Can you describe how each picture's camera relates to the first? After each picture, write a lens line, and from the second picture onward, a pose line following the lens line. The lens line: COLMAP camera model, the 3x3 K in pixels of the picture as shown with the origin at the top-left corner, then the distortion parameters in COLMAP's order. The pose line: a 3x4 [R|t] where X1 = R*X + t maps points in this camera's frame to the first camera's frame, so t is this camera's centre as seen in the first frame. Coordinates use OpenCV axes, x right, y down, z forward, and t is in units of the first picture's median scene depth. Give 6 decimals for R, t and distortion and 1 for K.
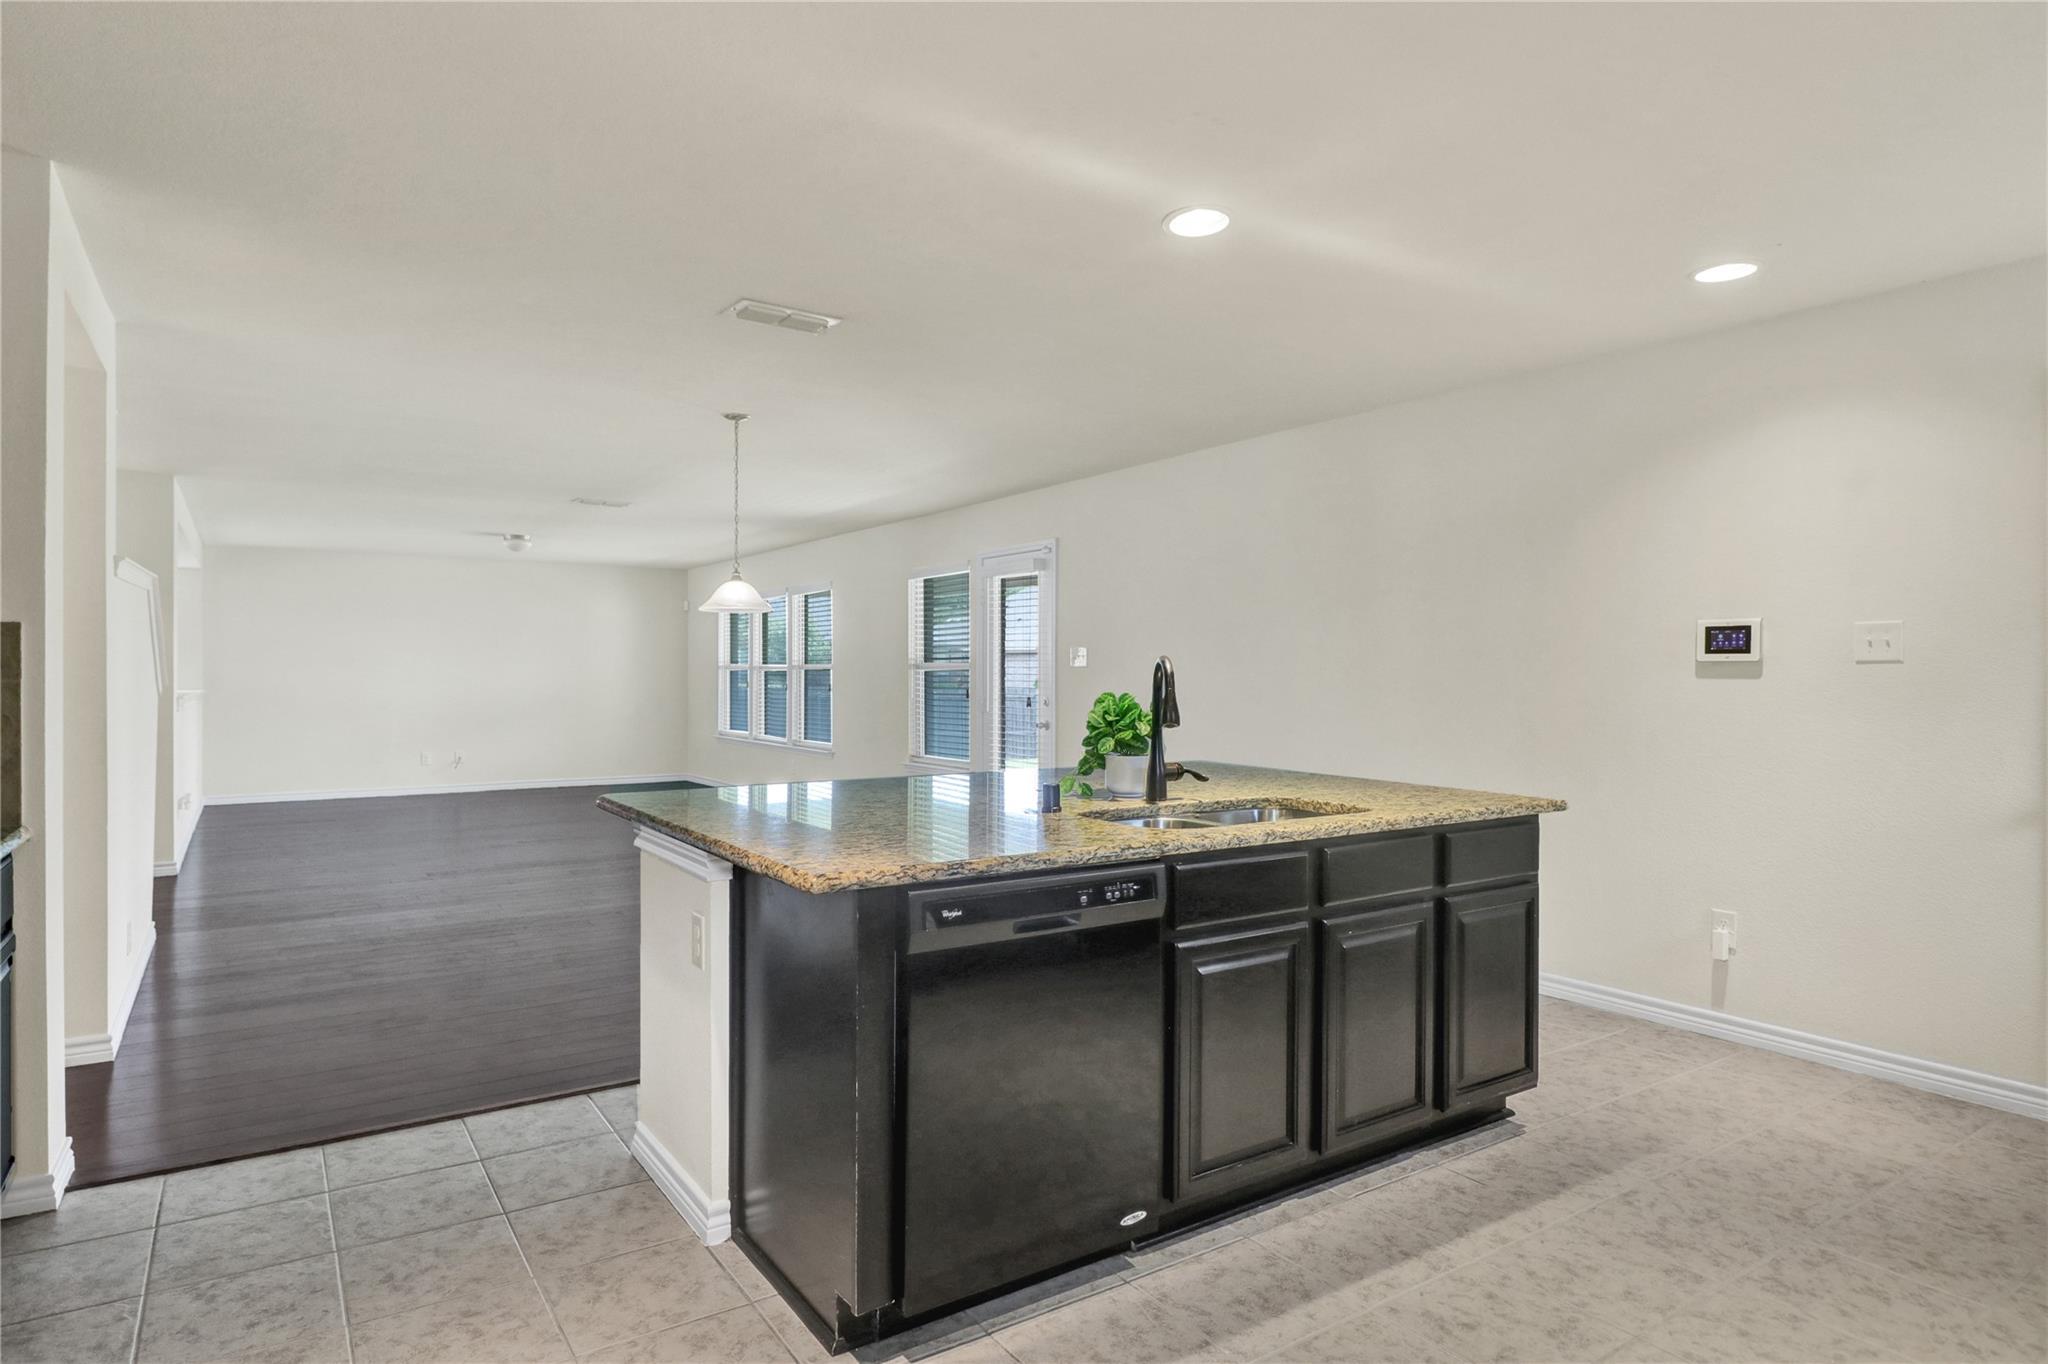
lens RADIAL K [[1127.2, 0, 1022.8], [0, 1127.2, 679.8], [0, 0, 1]] dist [-0.004409, -0.002716]
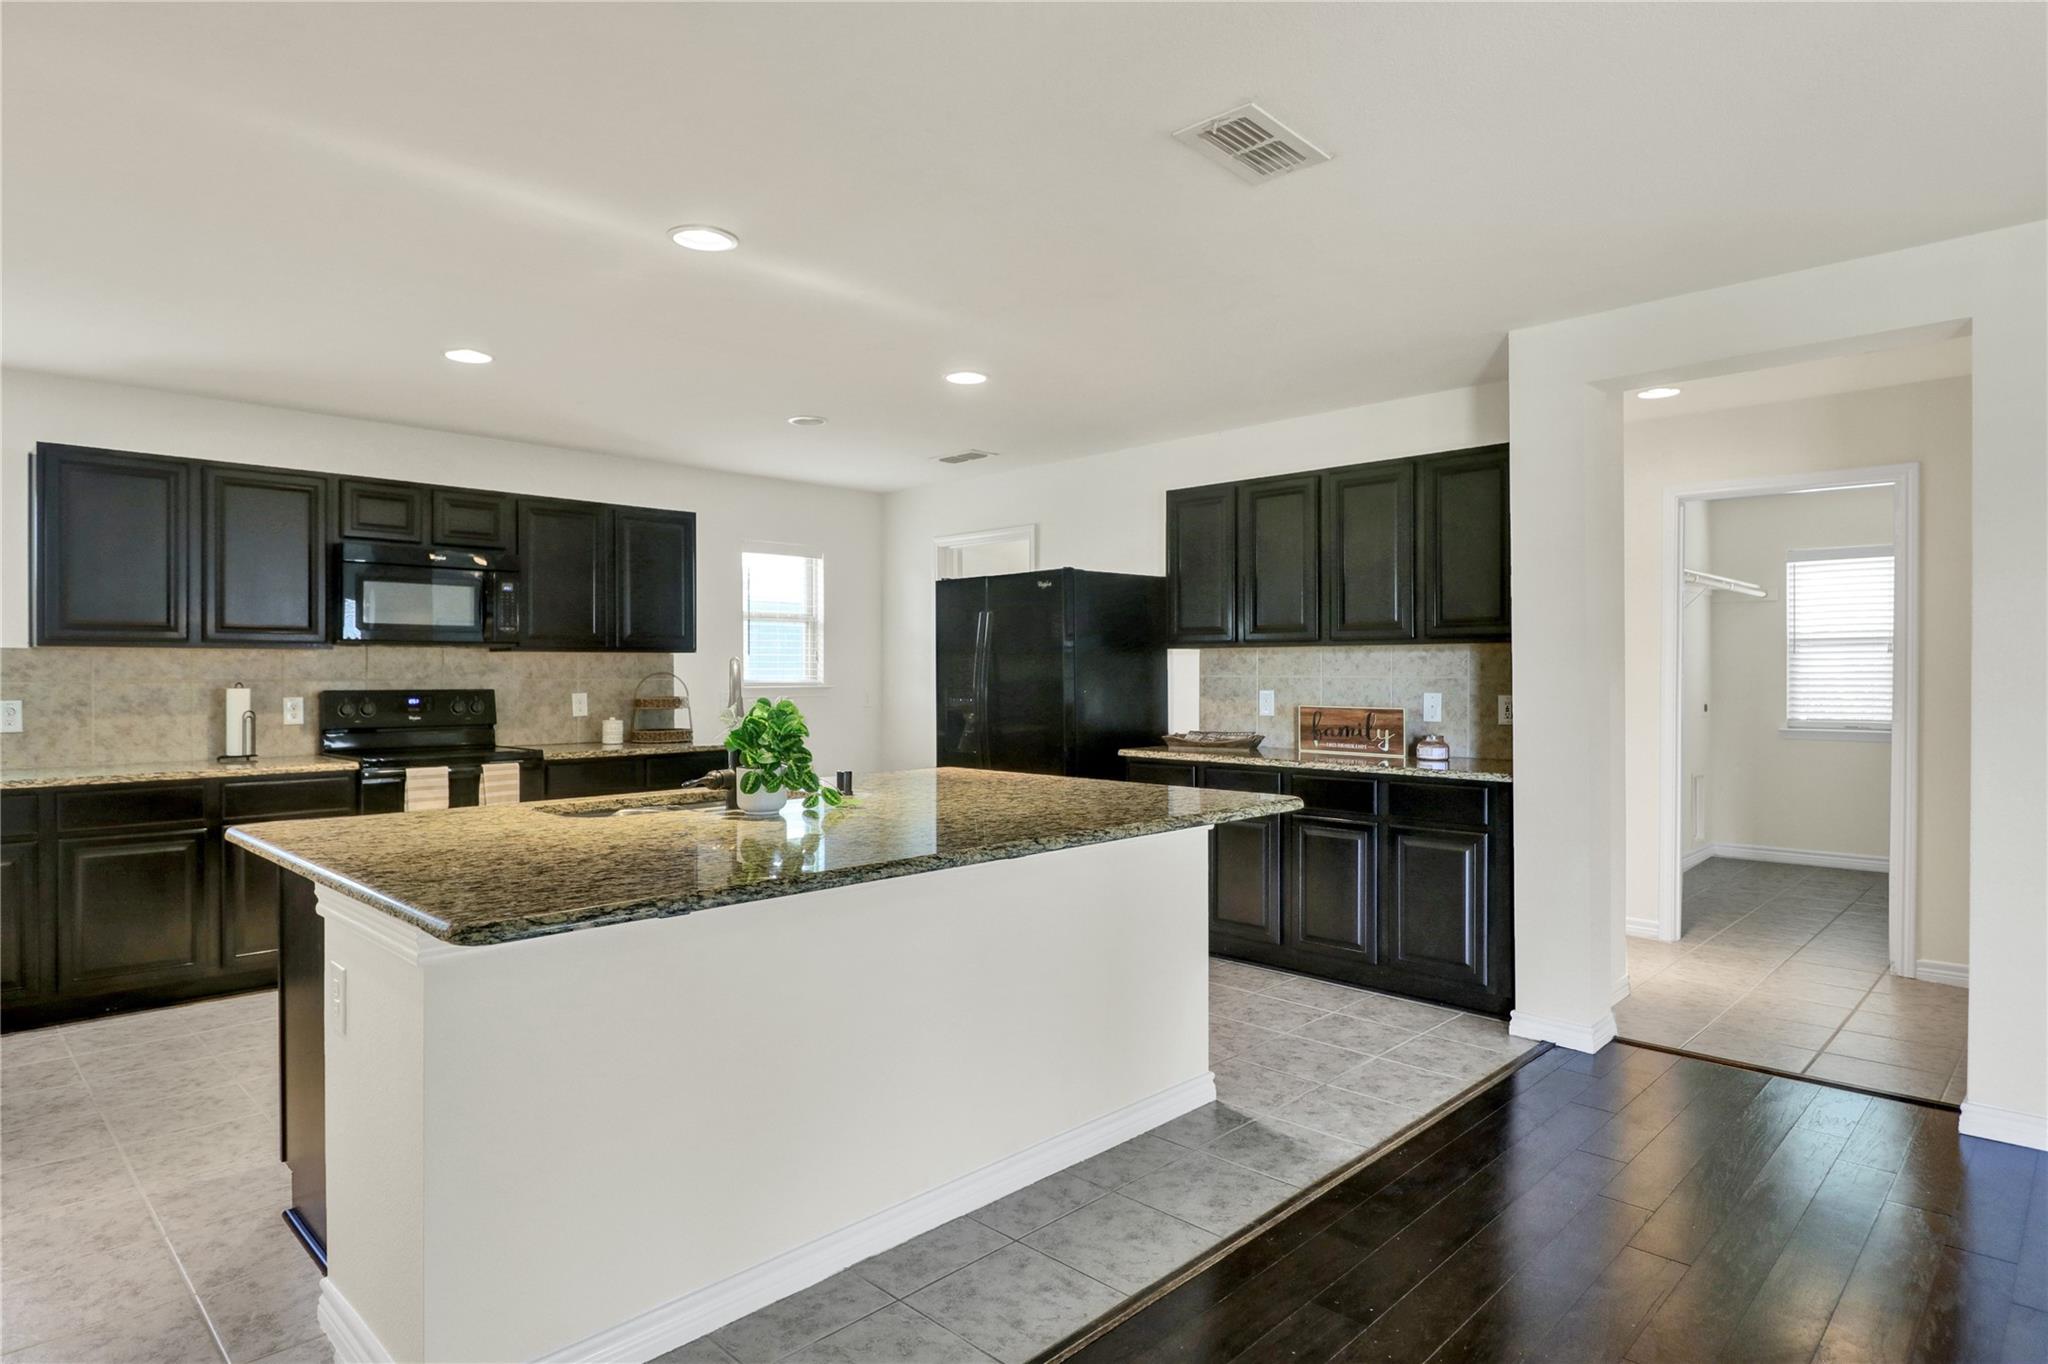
lens RADIAL K [[1127.2, 0, 1023.1], [0, 1127.2, 677.2], [0, 0, 1]] dist [-0.004409, -0.002716]
pose [[-0.980436, 0.000044, -0.196837, 0.072157], [-0.001435, 0.999972, 0.007372, -0.017723], [0.196832, 0.007510, -0.980409, 2.098367]]
